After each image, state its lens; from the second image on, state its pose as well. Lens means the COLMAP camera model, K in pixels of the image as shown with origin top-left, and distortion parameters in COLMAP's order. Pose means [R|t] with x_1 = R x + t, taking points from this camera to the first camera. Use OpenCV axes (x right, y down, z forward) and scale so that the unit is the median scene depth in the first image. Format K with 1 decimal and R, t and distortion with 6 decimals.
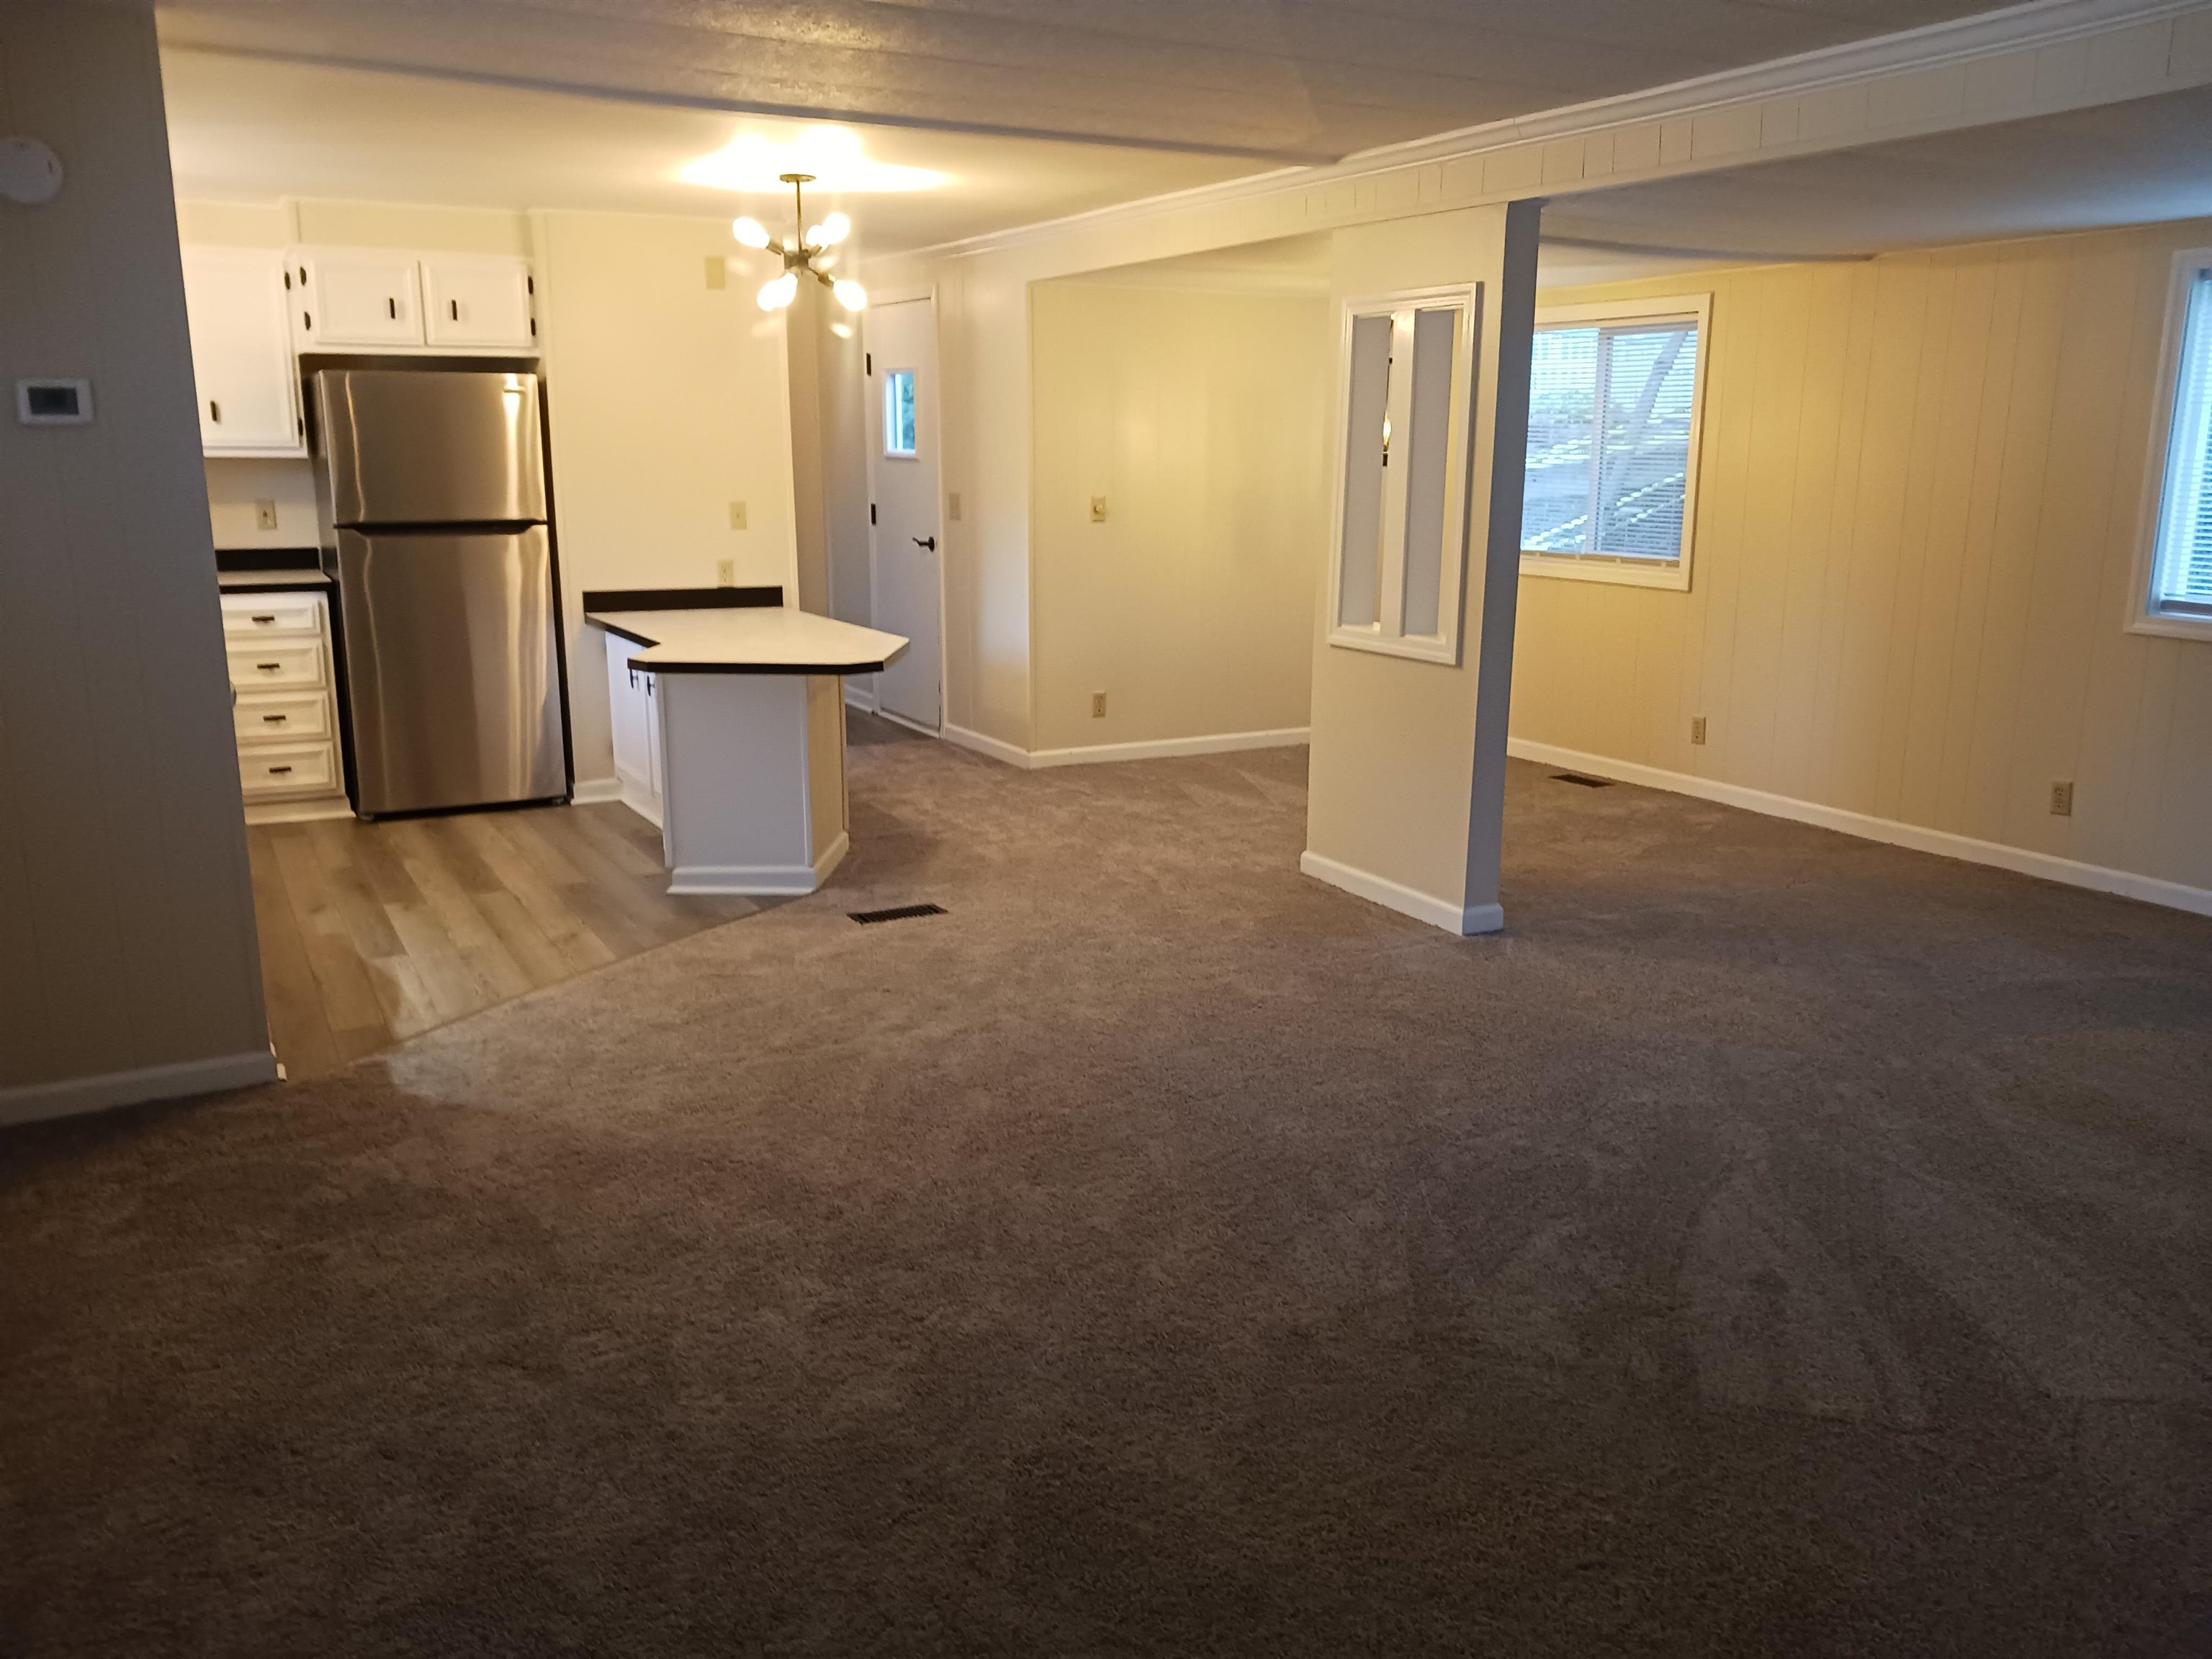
lens RADIAL K [[1740.1, 0, 1106.0], [0, 1740.1, 829.5], [0, 0, 1]] dist [0.076983, -0.100680]
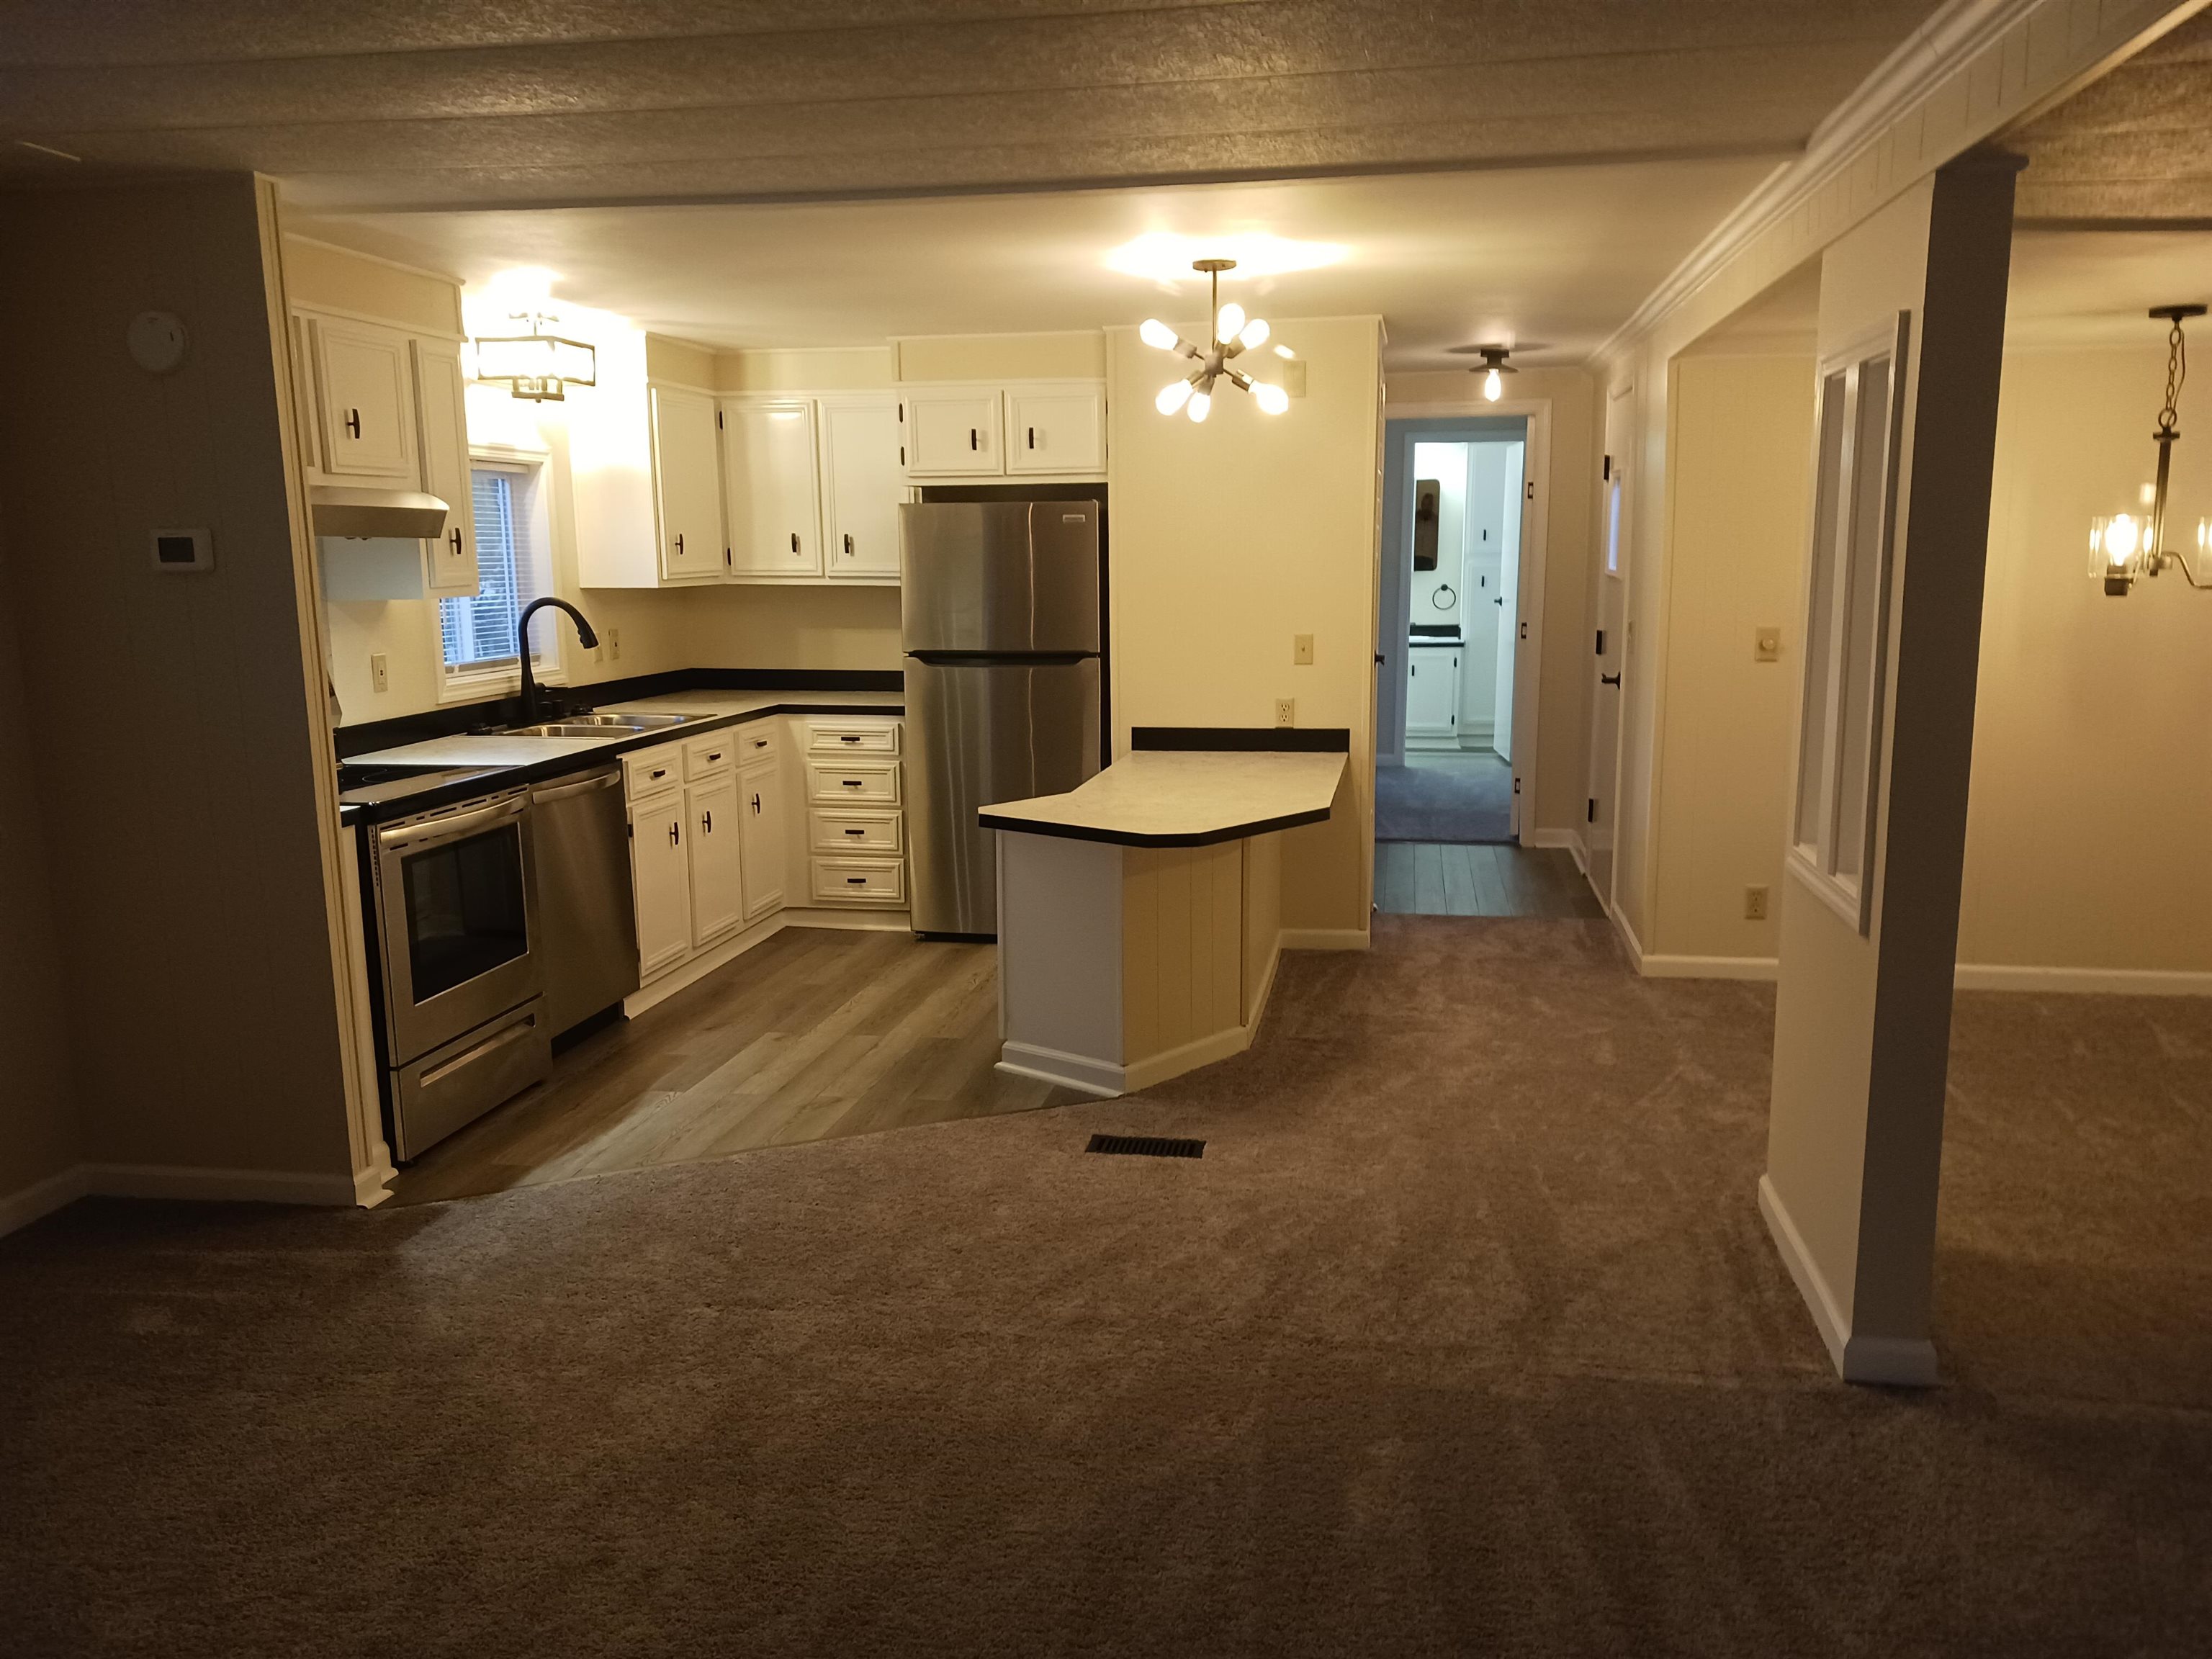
lens RADIAL K [[1763.1, 0, 1106.0], [0, 1763.1, 829.5], [0, 0, 1]] dist [0.141297, -0.175696]
pose [[0.775430, 0.089722, -0.625026, 0.359795], [-0.124925, 0.992087, -0.012573, -0.083356], [0.618952, 0.087831, 0.780503, 0.321705]]
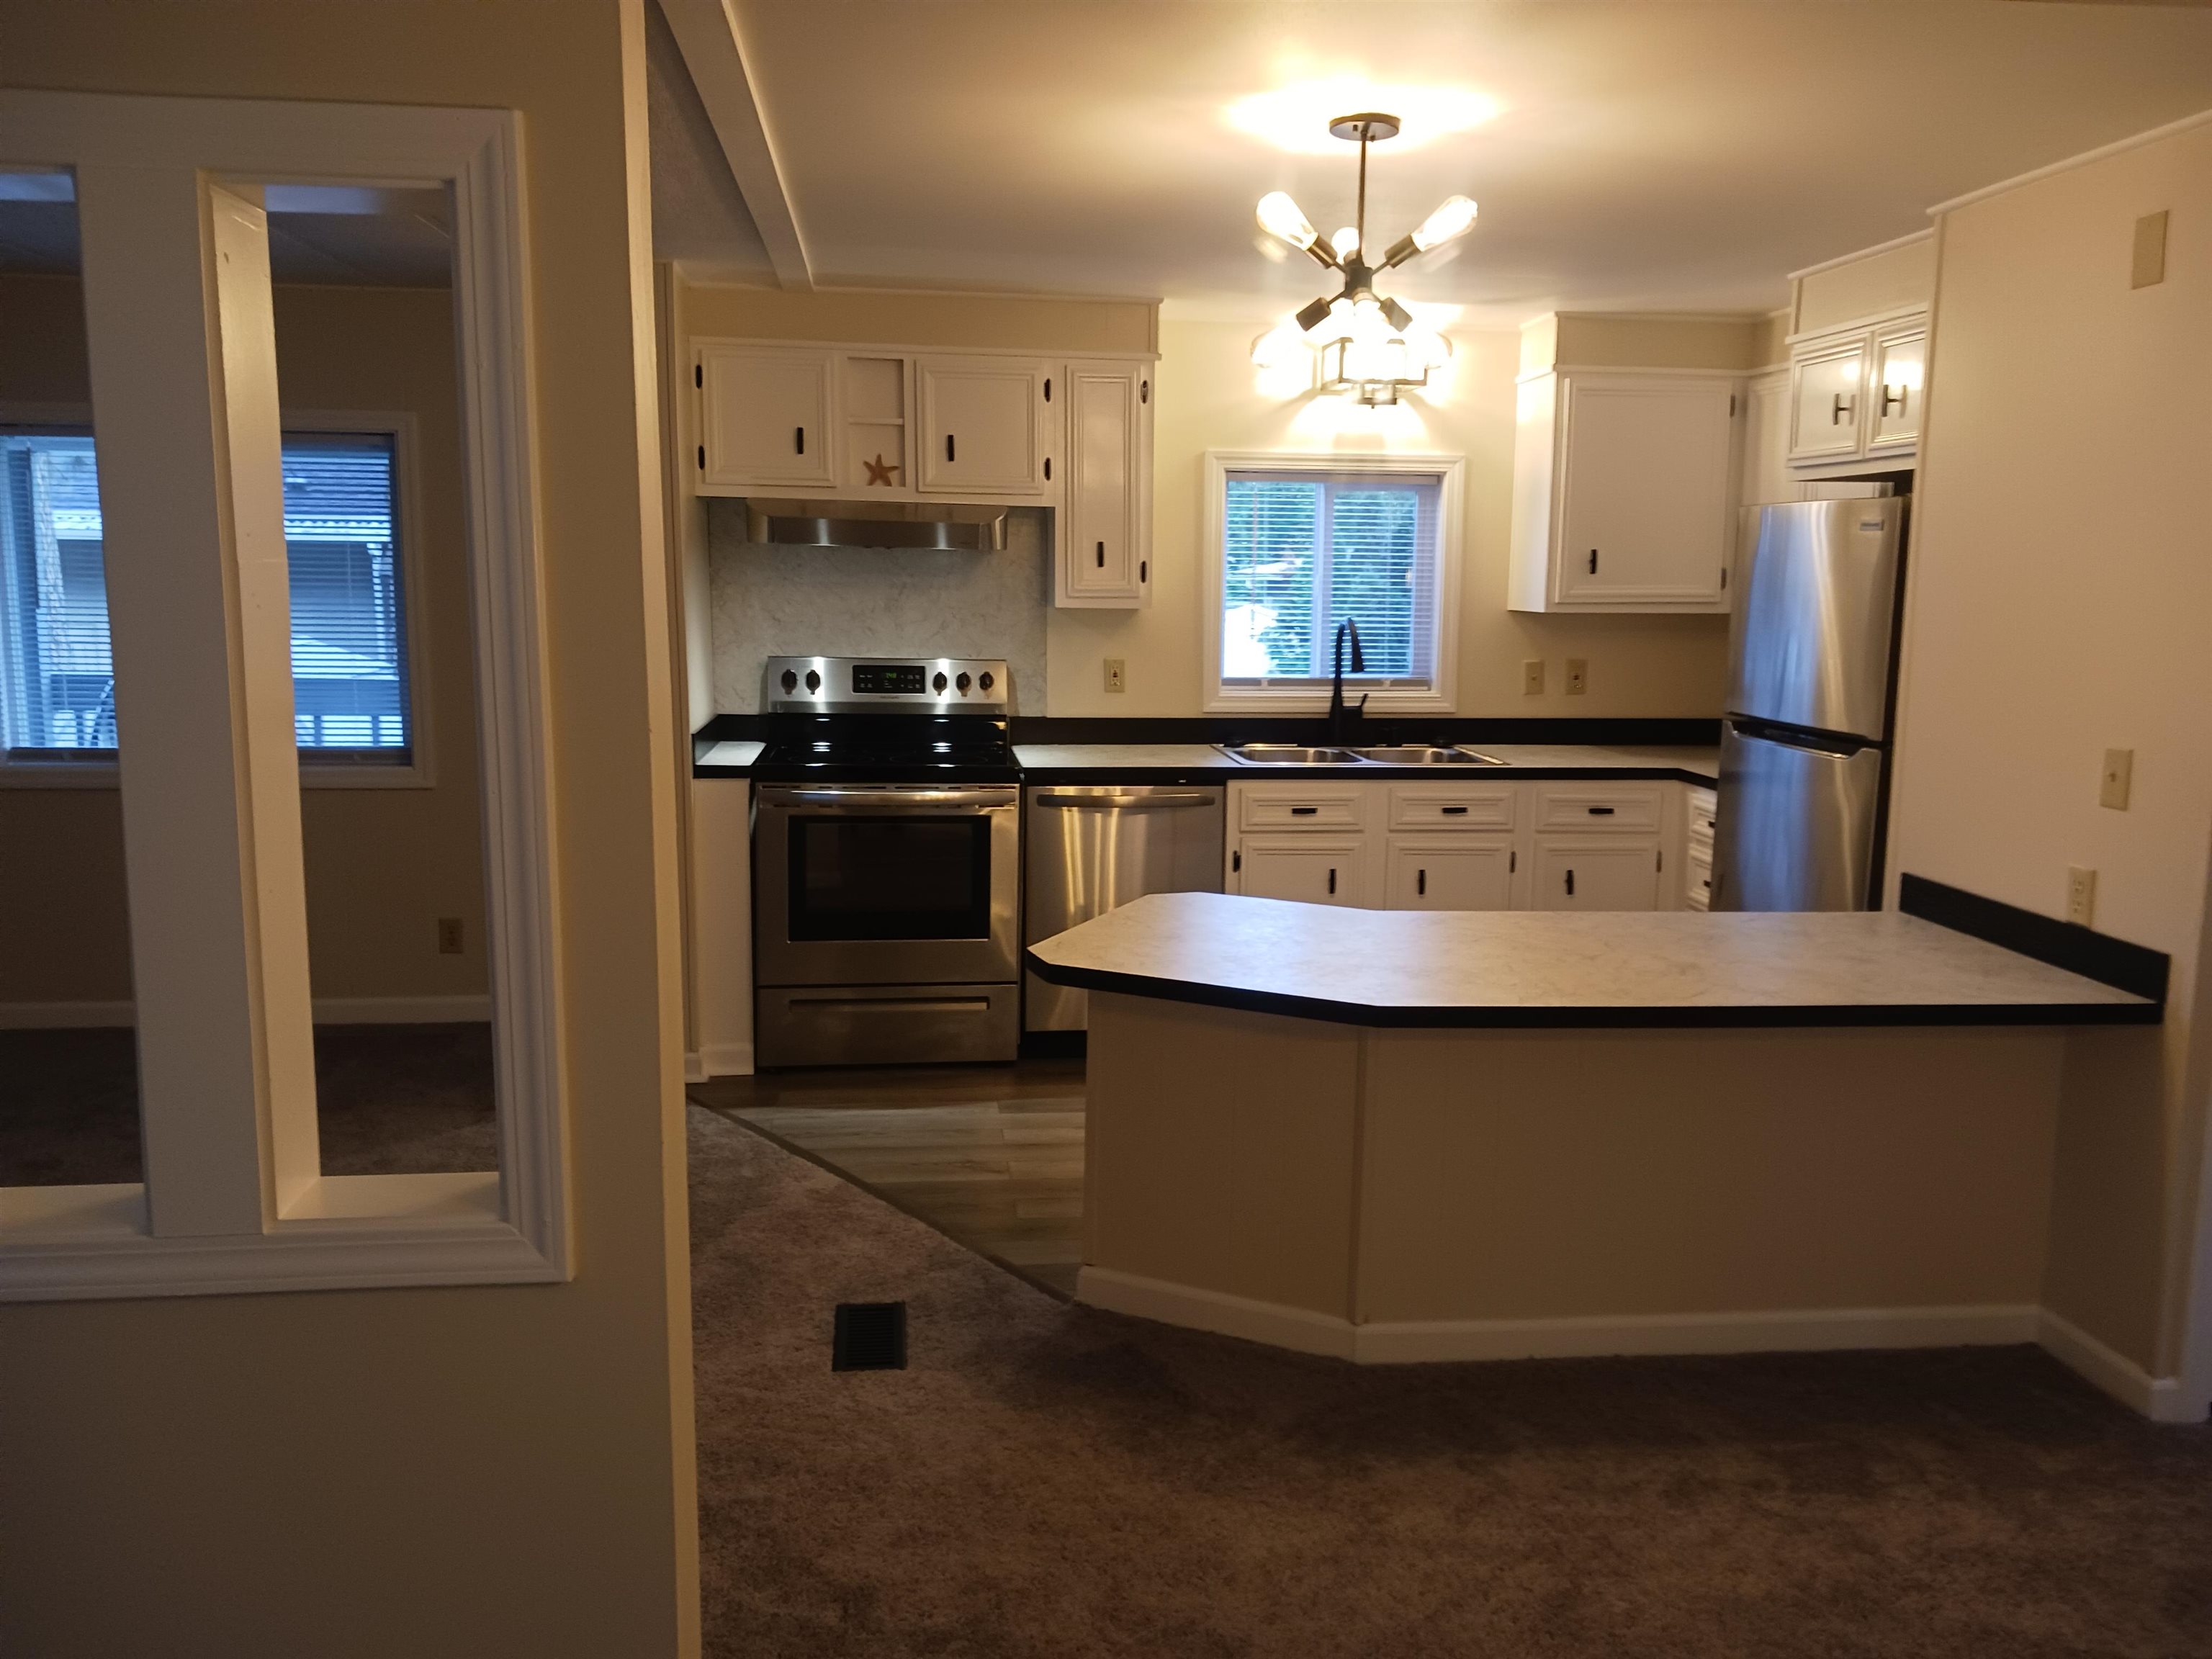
lens RADIAL K [[1763.1, 0, 1106.0], [0, 1763.1, 829.5], [0, 0, 1]] dist [0.141297, -0.175696]
pose [[-0.375625, 0.126681, -0.918073, 0.406386], [-0.221267, 0.949708, 0.221577, -0.276193], [0.899970, 0.286369, -0.328704, 1.205551]]
